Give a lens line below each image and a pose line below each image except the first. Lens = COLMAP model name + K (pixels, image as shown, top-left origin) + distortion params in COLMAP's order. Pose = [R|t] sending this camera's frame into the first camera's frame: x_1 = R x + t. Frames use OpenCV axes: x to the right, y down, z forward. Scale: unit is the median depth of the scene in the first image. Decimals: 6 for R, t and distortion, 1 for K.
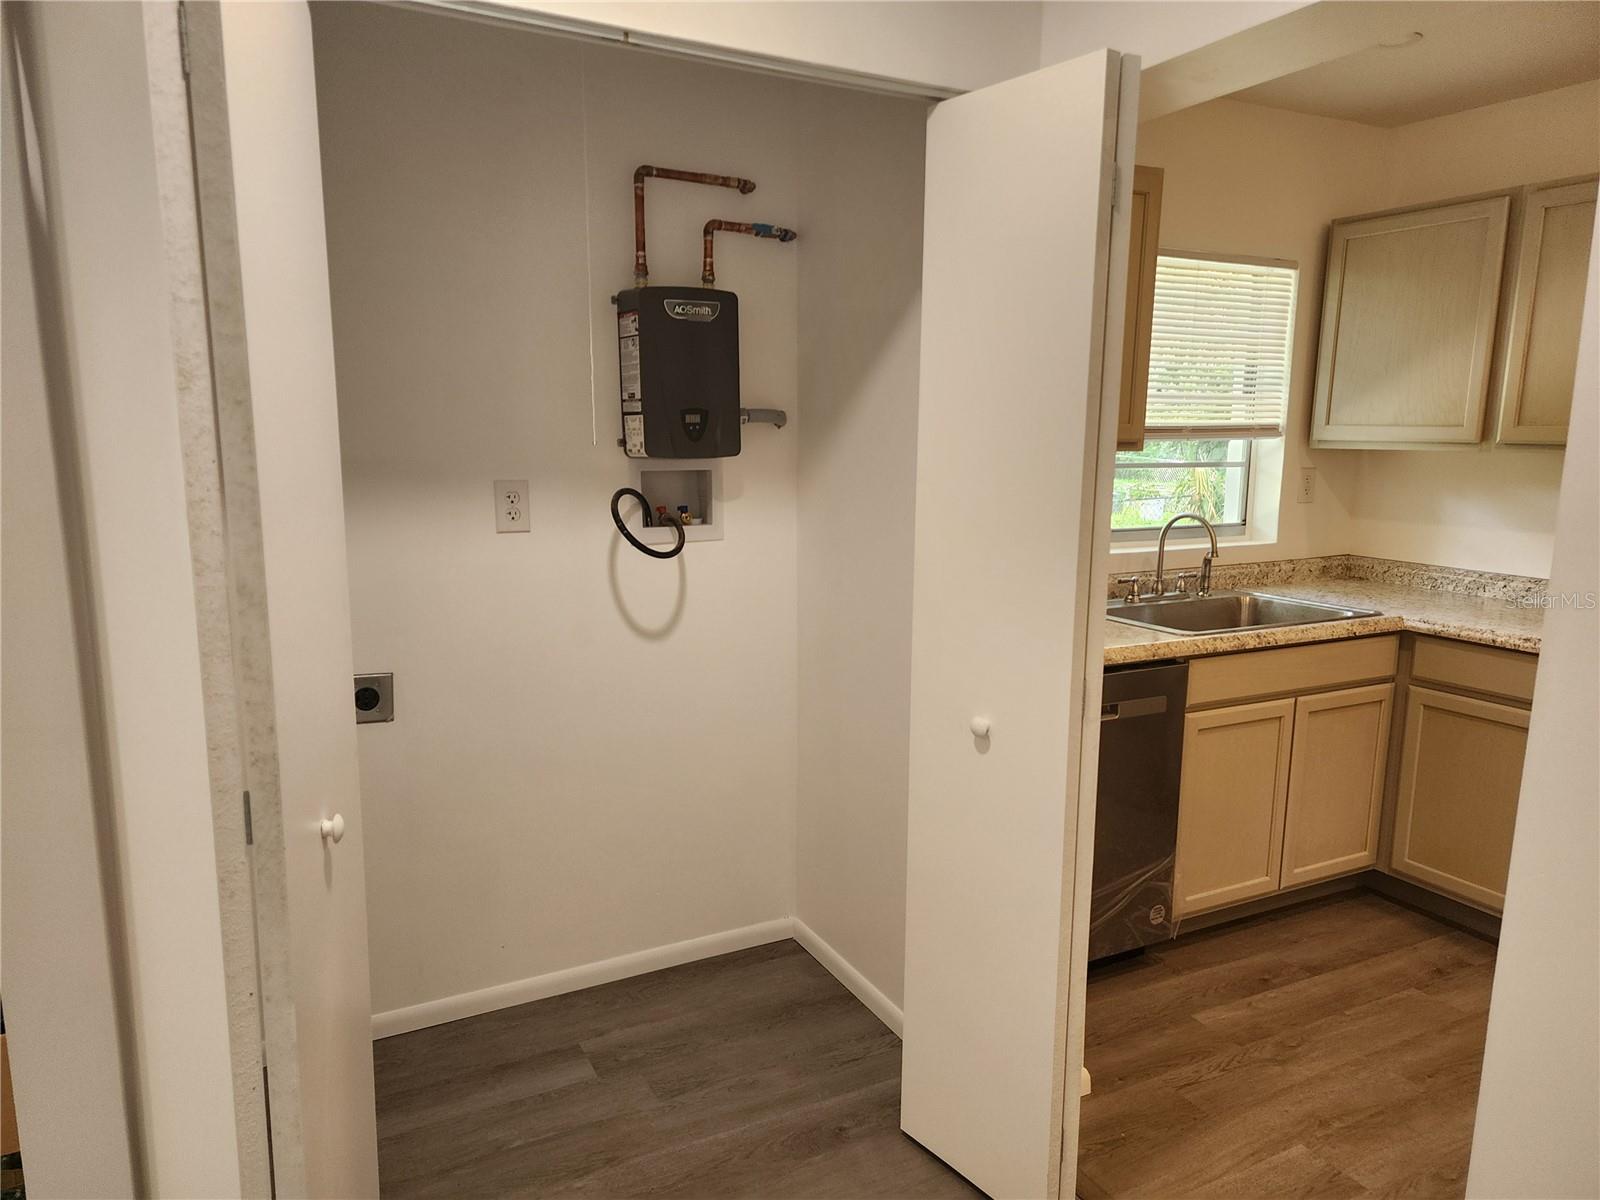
lens RADIAL K [[1123.5, 0, 798.4], [0, 1123.5, 620.6], [0, 0, 1]] dist [0.000636, 0.000733]
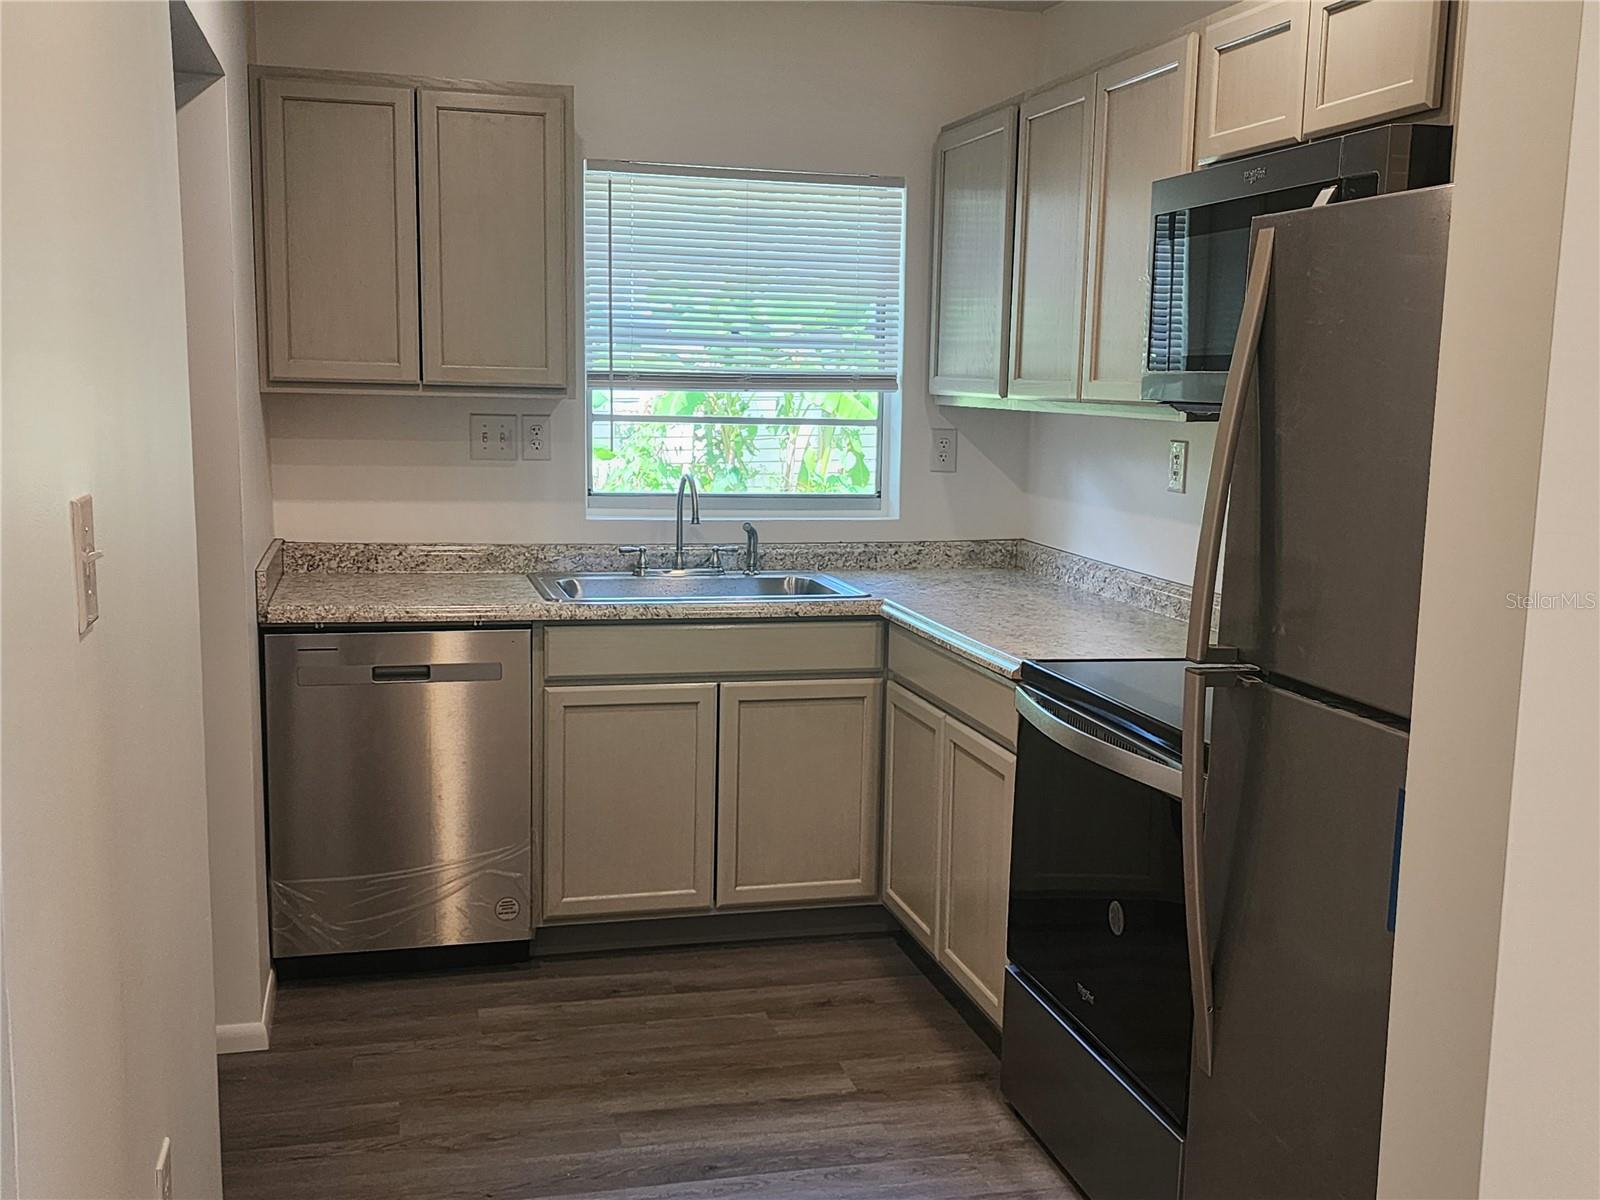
lens RADIAL K [[1702.3, 0, 801.2], [0, 1702.3, 620.0], [0, 0, 1]] dist [0.122330, -0.254524]
pose [[0.976943, 0.045220, -0.208658, 0.737337], [-0.052152, 0.998251, -0.027838, 0.050662], [0.207034, 0.038078, 0.977592, -0.270693]]
